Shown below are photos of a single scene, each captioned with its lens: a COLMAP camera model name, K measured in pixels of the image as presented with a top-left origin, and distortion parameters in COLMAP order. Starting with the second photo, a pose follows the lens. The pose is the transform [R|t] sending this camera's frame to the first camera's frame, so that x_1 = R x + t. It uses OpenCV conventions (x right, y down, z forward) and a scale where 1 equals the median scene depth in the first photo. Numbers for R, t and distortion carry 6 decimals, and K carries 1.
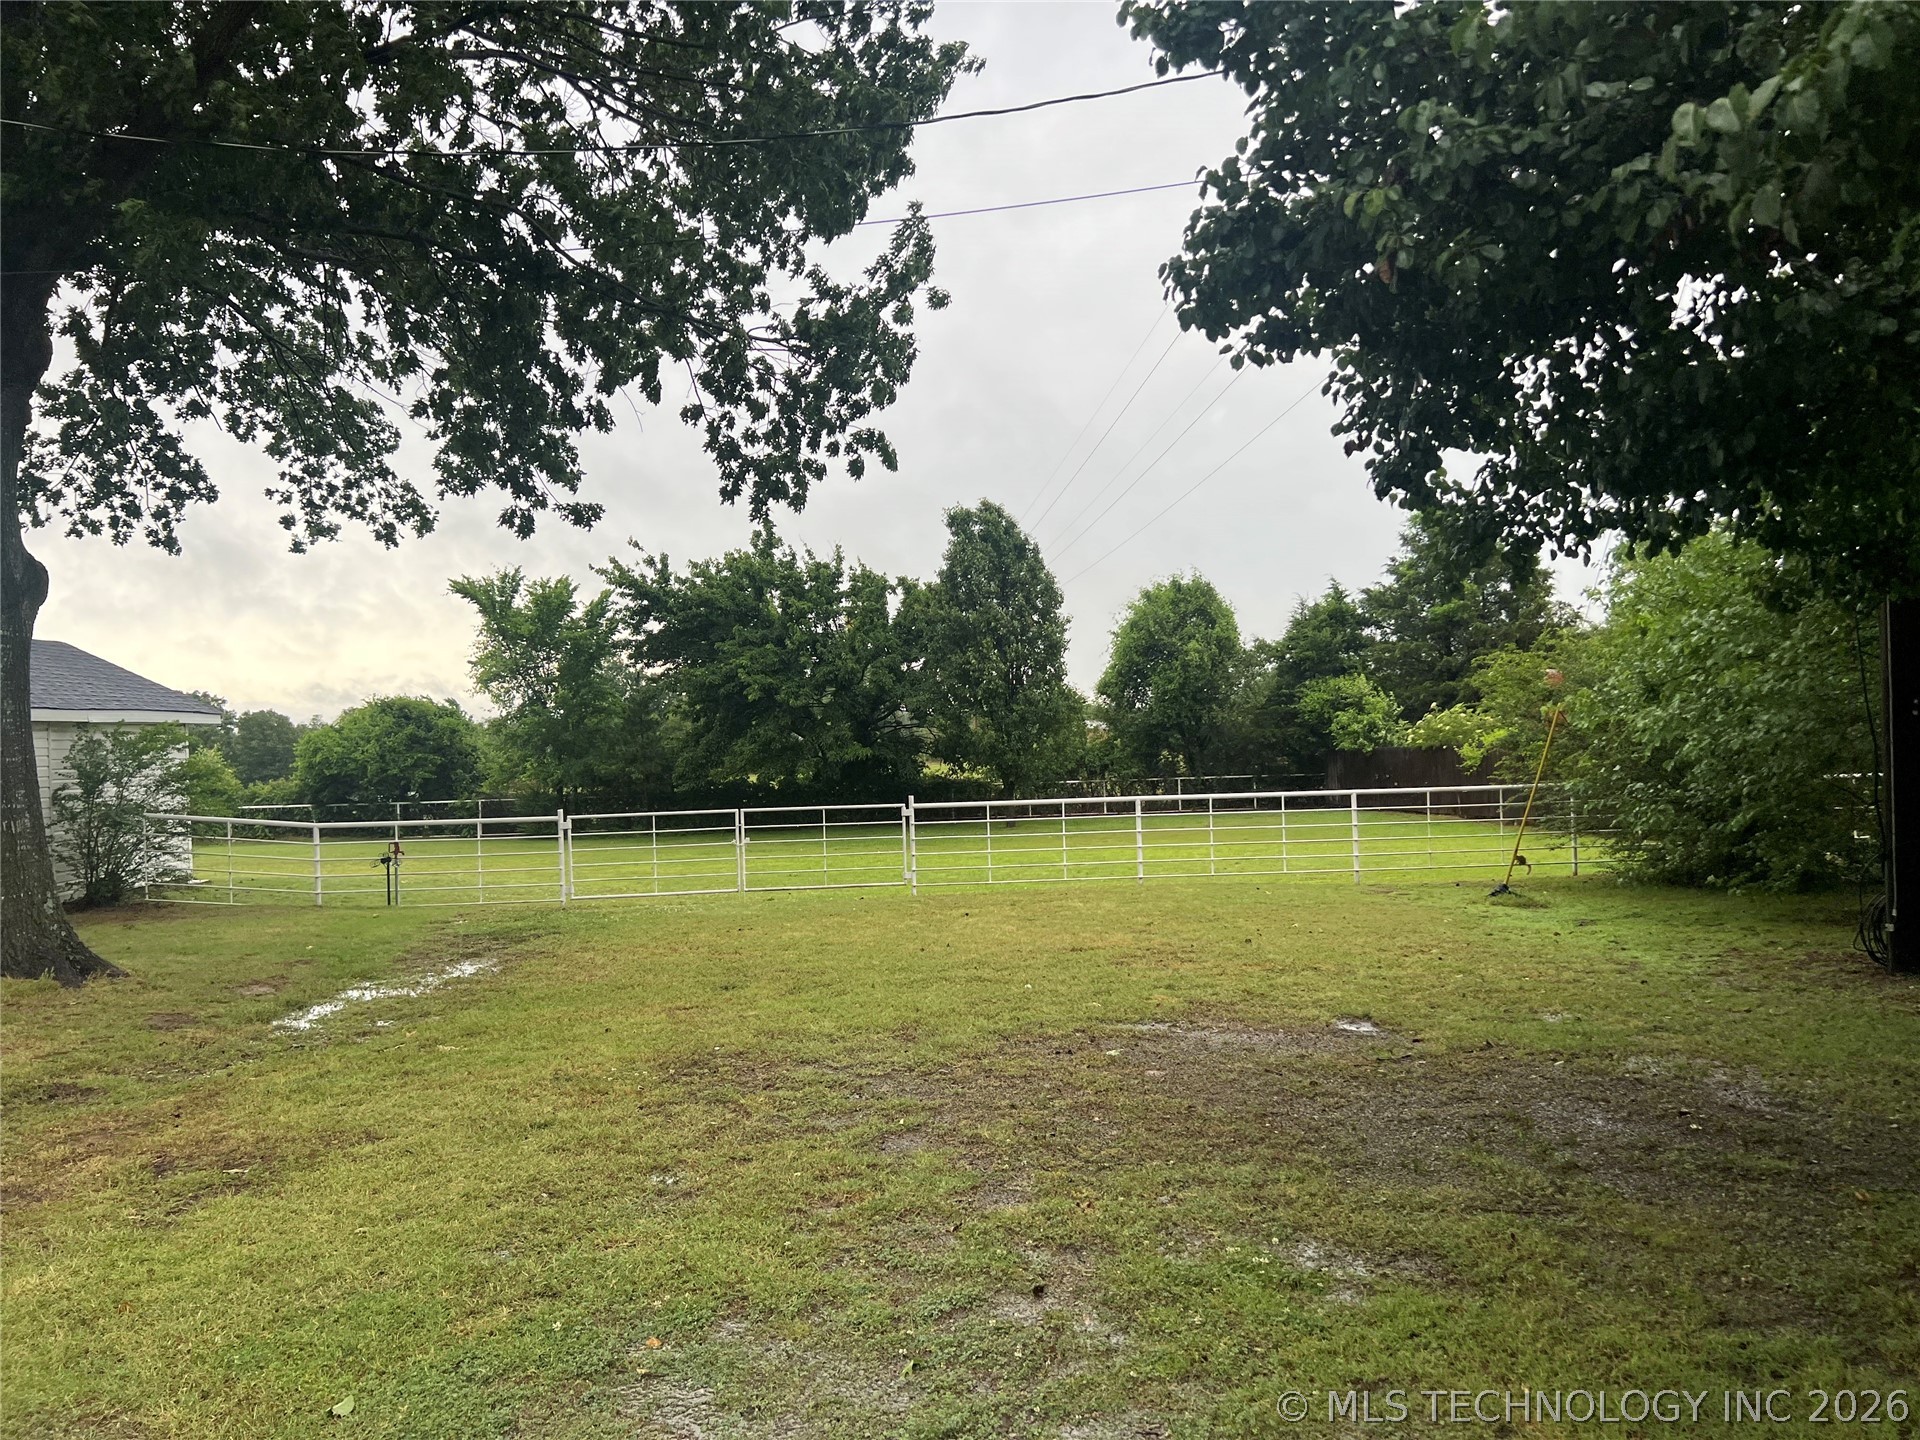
lens RADIAL K [[1395.1, 0, 962.8], [0, 1395.1, 775.5], [0, 0, 1]] dist [-0.003350, -0.011293]
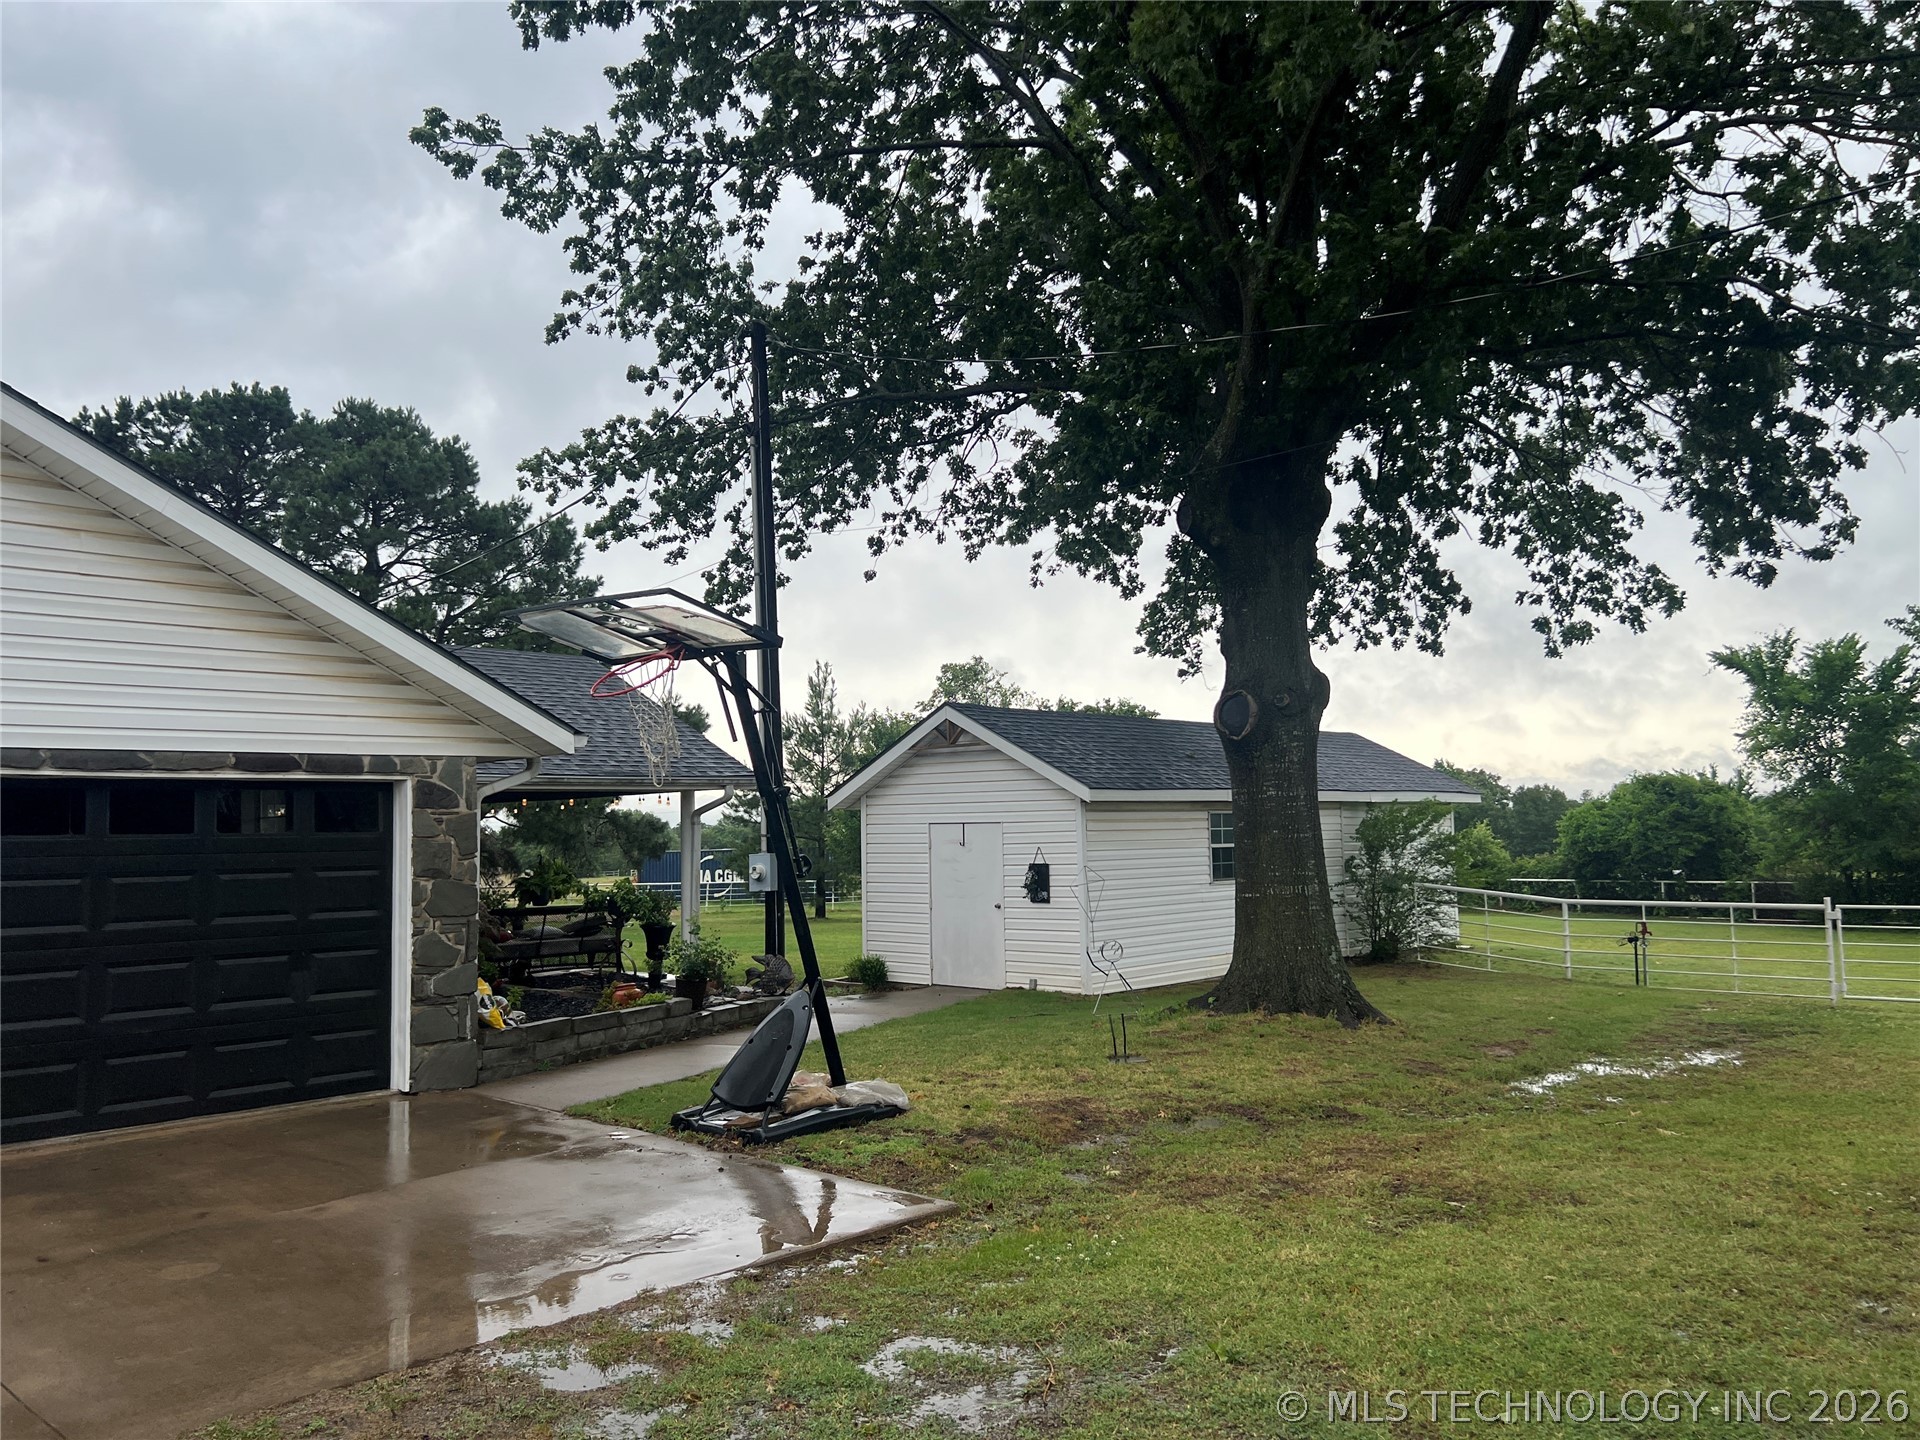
lens RADIAL K [[1460.8, 0, 960.0], [0, 1460.8, 720.0], [0, 0, 1]] dist [-0.047183, -0.004209]
pose [[0.652871, -0.037035, -0.756563, 0.079464], [-0.028752, 0.996873, -0.073610, -0.008130], [0.756924, 0.069811, 0.649764, -0.067444]]
